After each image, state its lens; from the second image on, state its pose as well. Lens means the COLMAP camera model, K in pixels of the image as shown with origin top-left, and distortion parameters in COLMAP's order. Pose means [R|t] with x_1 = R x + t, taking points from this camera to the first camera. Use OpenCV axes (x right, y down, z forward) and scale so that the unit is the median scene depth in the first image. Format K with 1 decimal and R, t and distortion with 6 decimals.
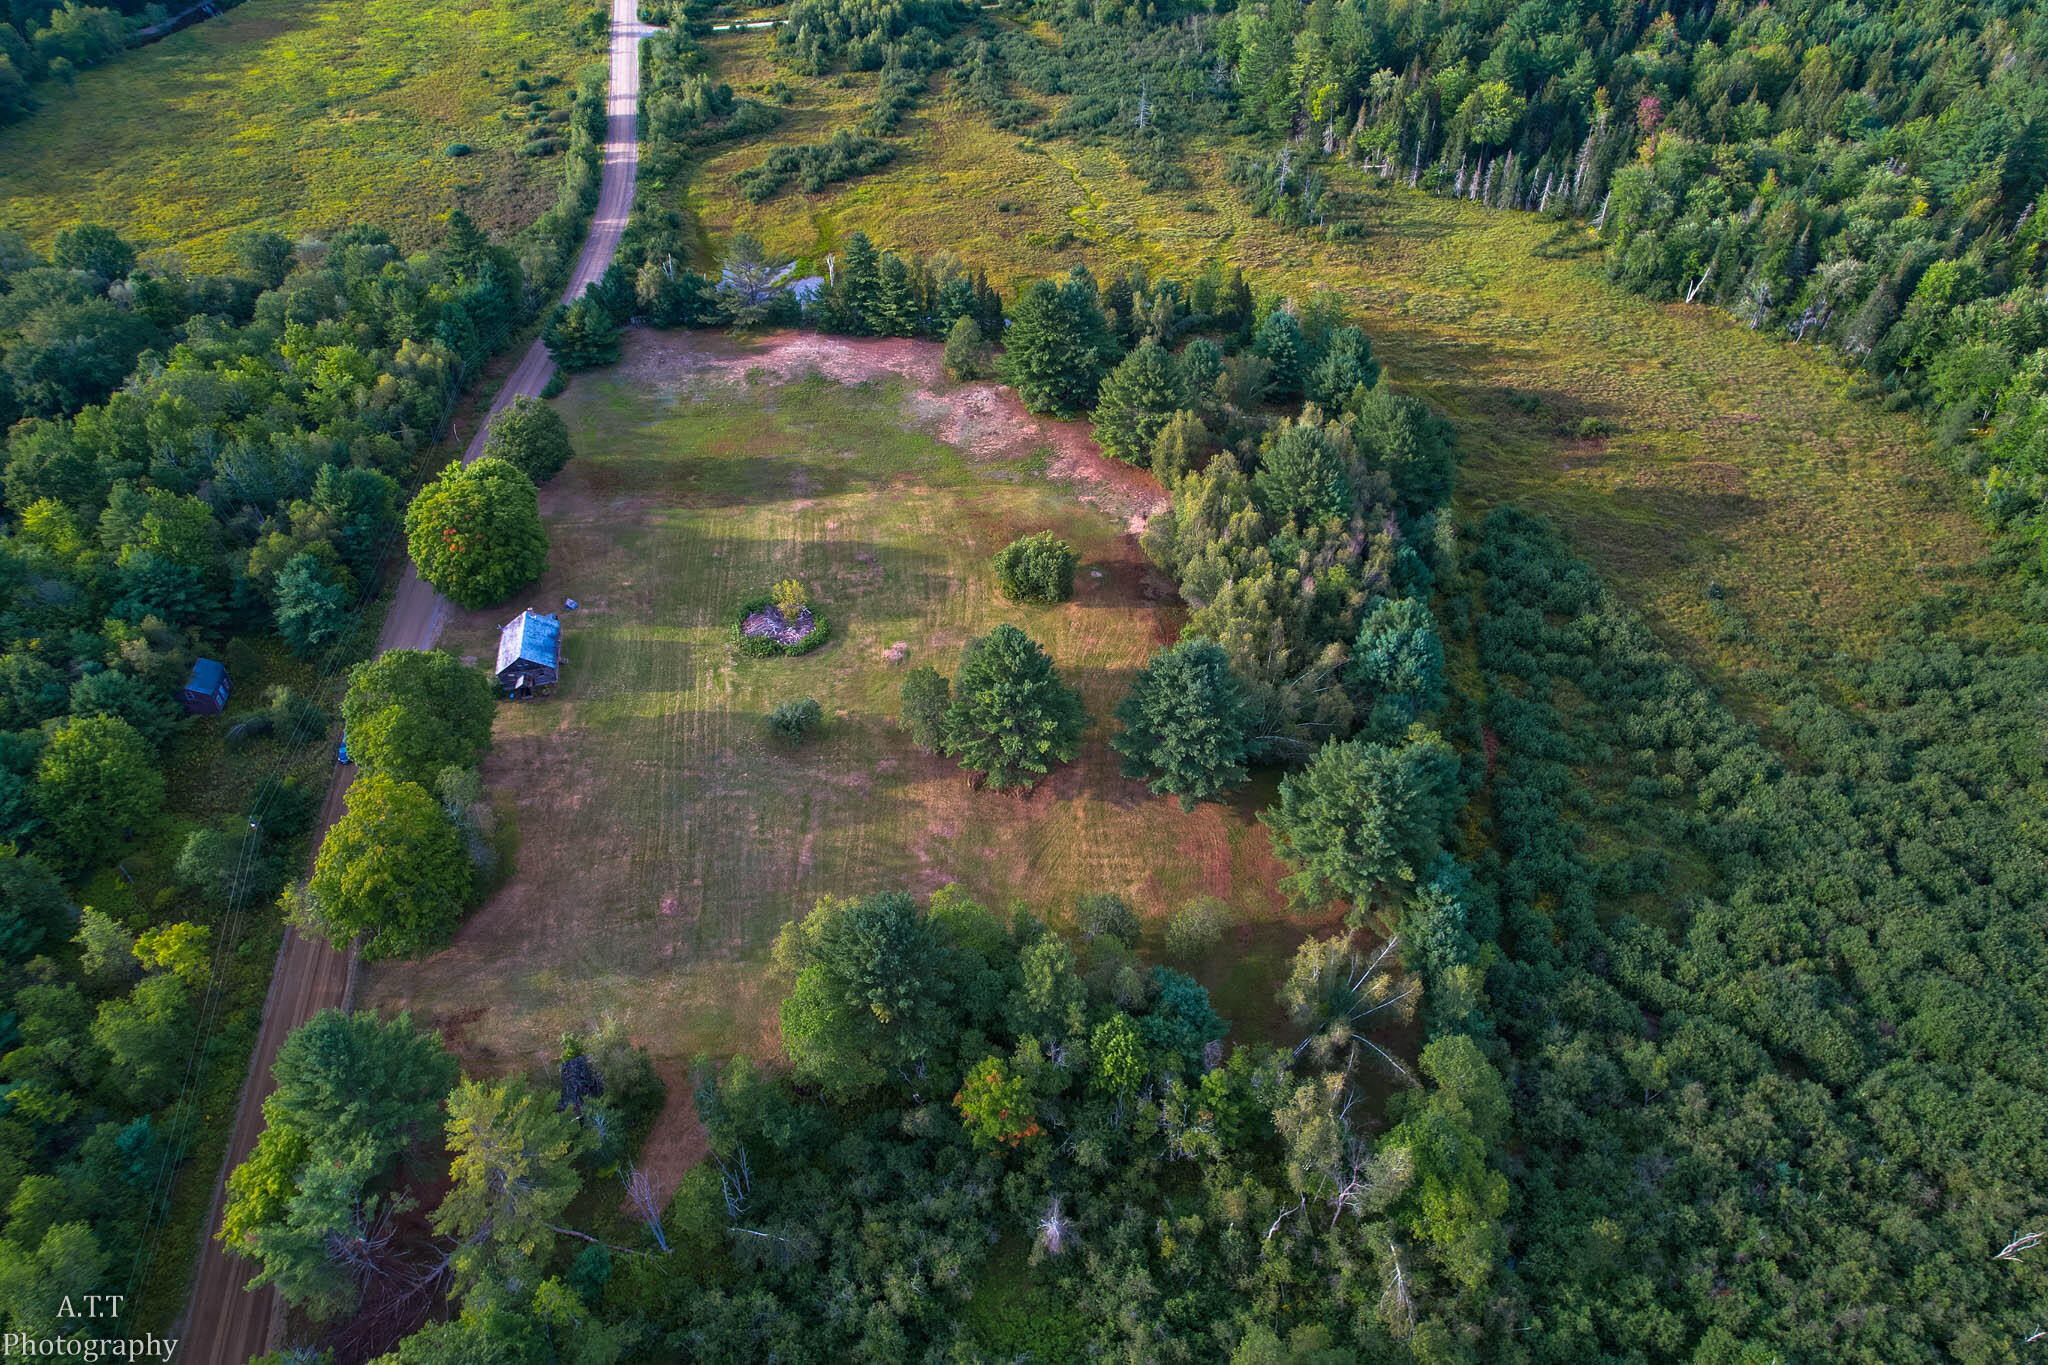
lens RADIAL K [[1304.7, 0, 1030.3], [0, 1304.7, 675.9], [0, 0, 1]] dist [-0.073357, 0.062798]
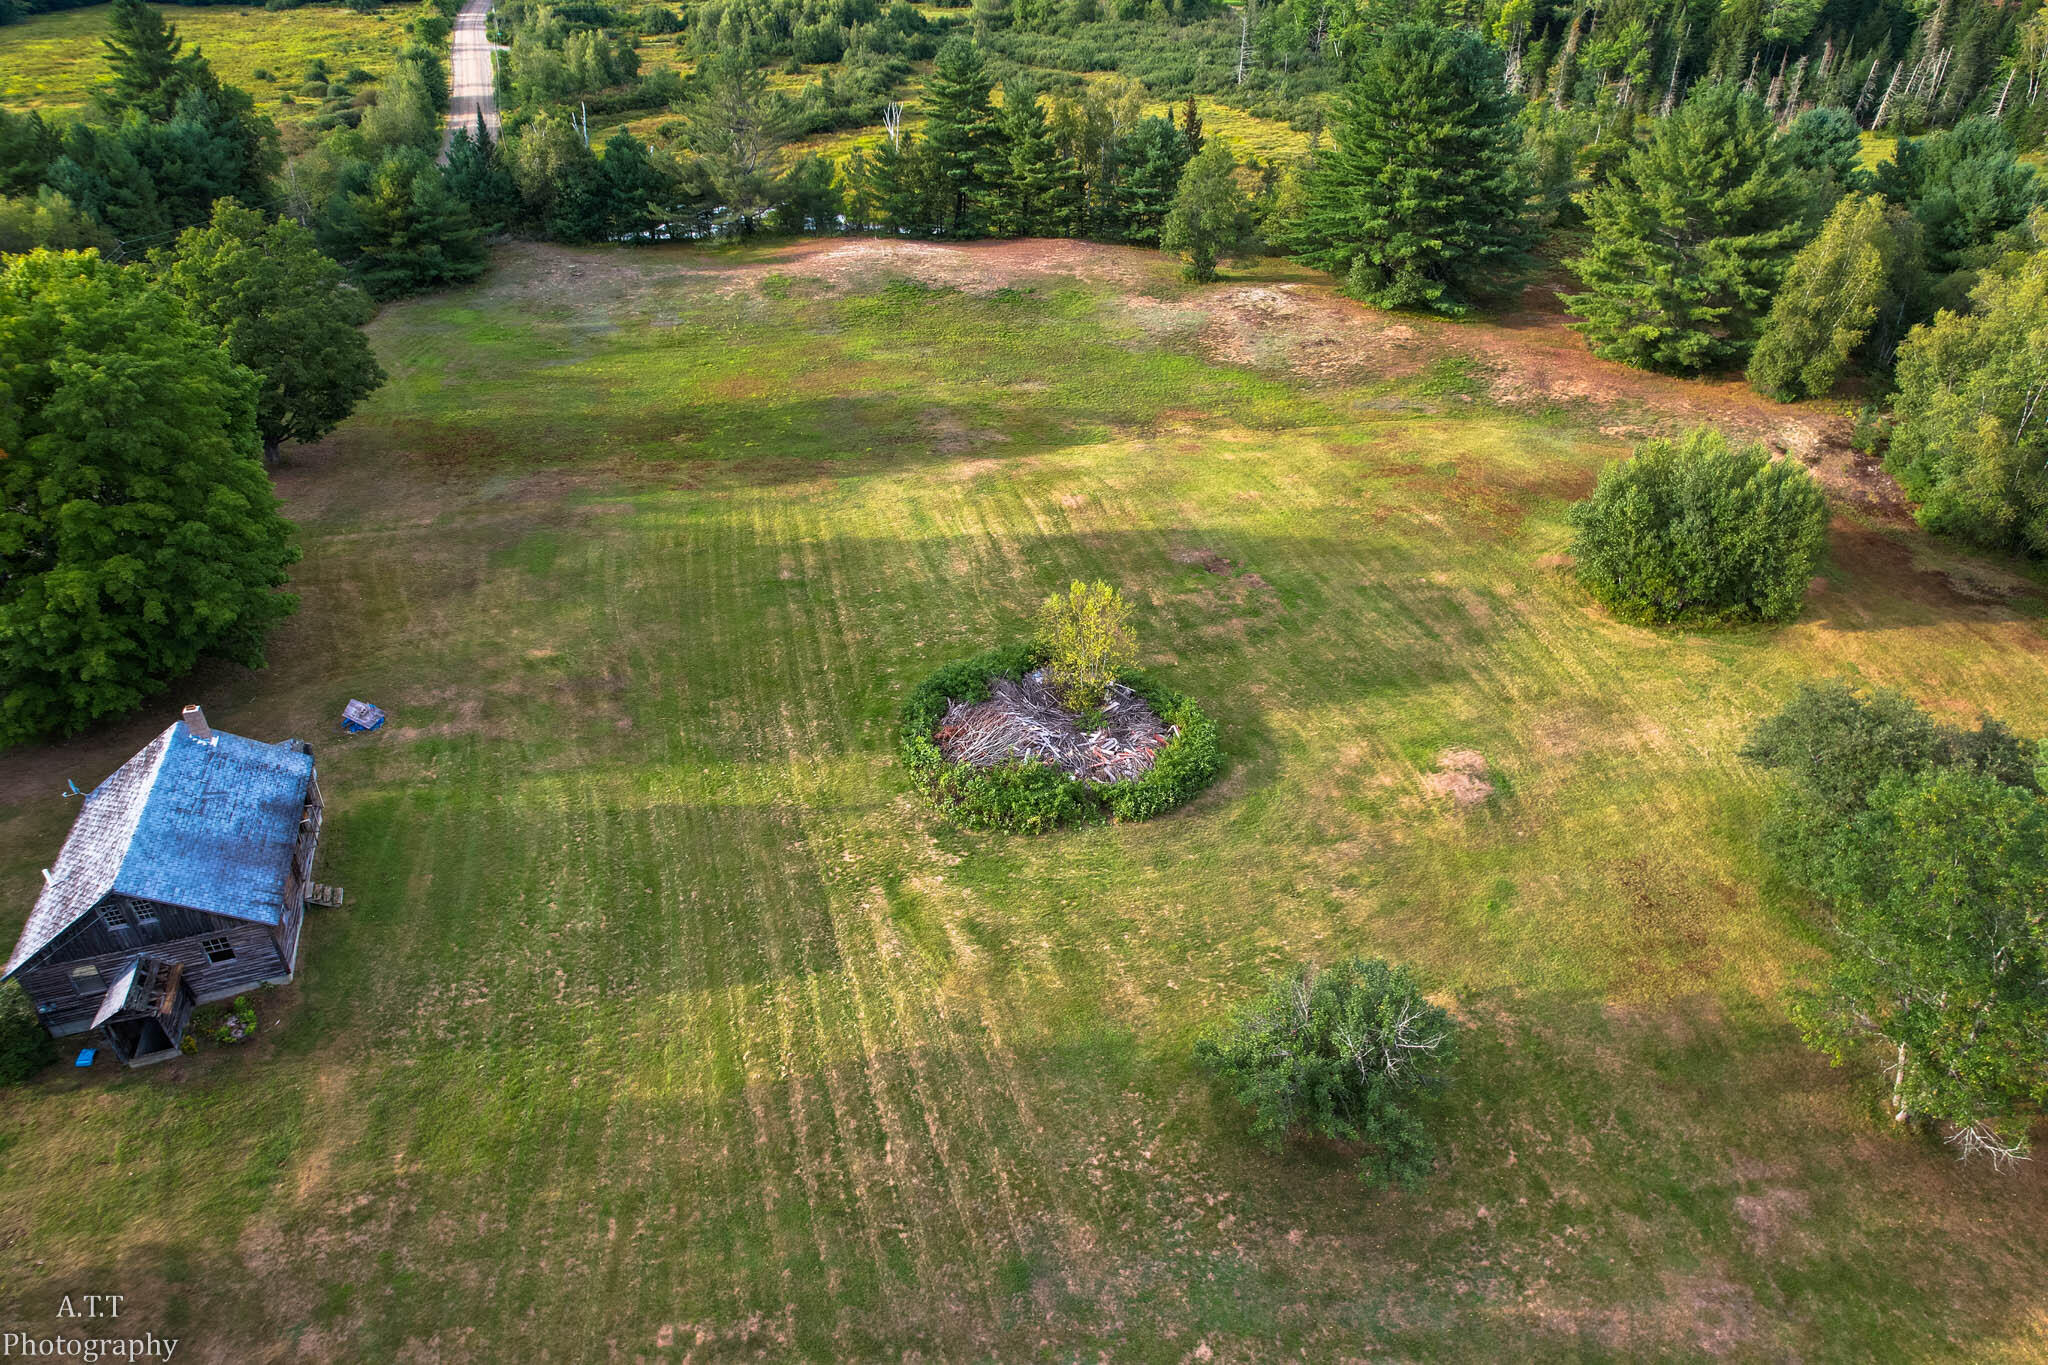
lens RADIAL K [[1304.7, 0, 1030.3], [0, 1304.7, 675.9], [0, 0, 1]] dist [-0.073357, 0.062798]
pose [[0.991357, -0.066732, 0.112956, -0.211971], [0.085110, 0.982342, -0.166616, -0.000038], [-0.099843, 0.174789, 0.979531, 0.626783]]
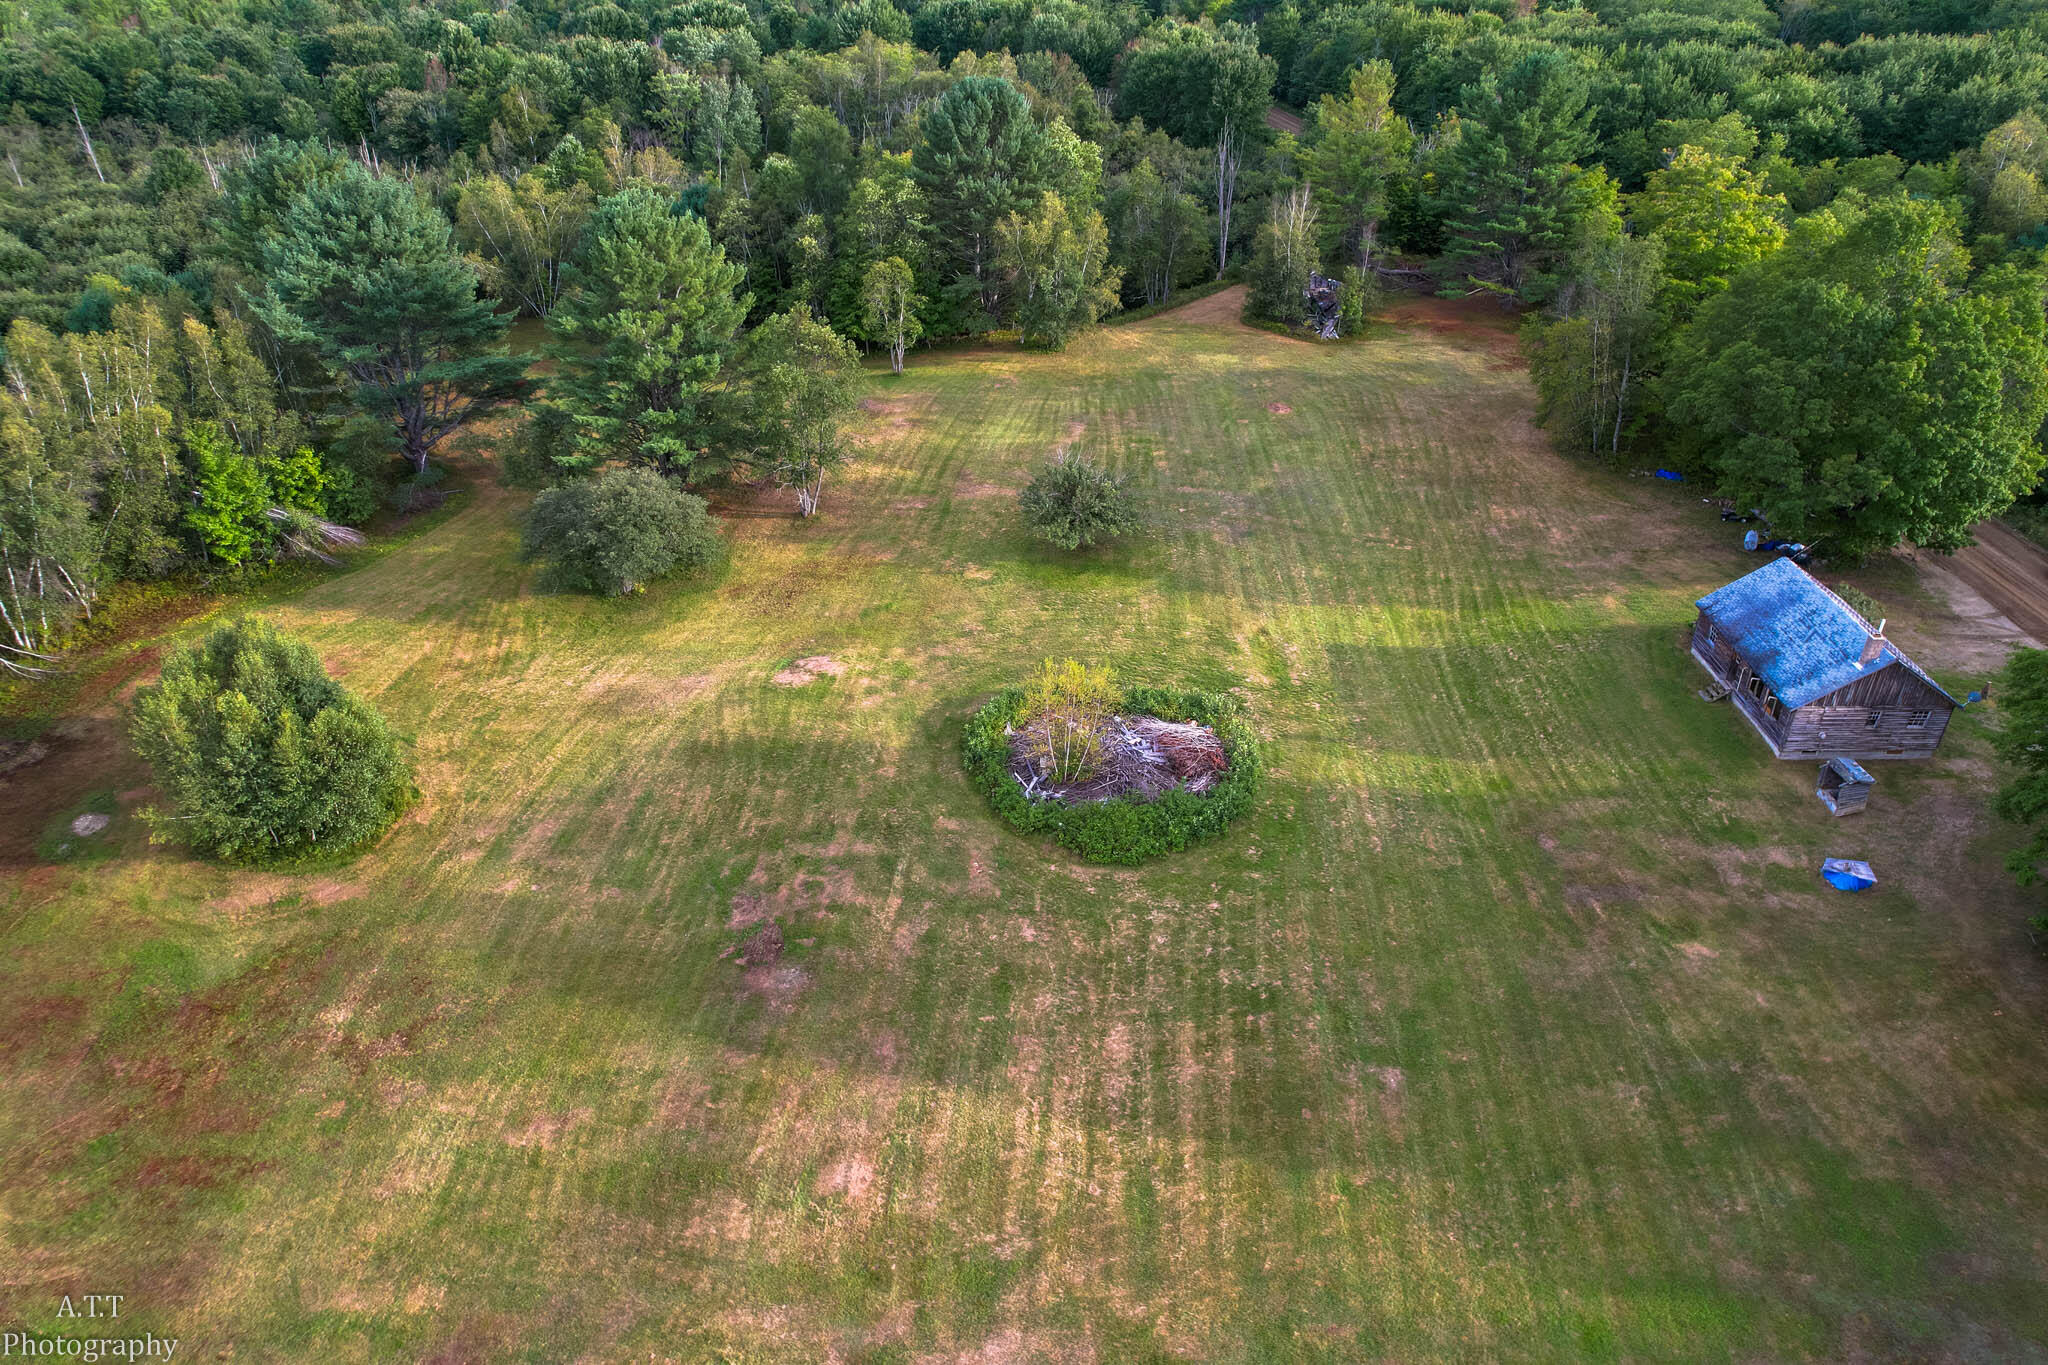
lens RADIAL K [[1304.7, 0, 1030.3], [0, 1304.7, 675.9], [0, 0, 1]] dist [-0.073357, 0.062798]
pose [[-0.978743, -0.094481, 0.182033, -0.209520], [0.148504, 0.285691, 0.946746, -0.328043], [-0.141454, 0.953653, -0.265587, 0.973967]]
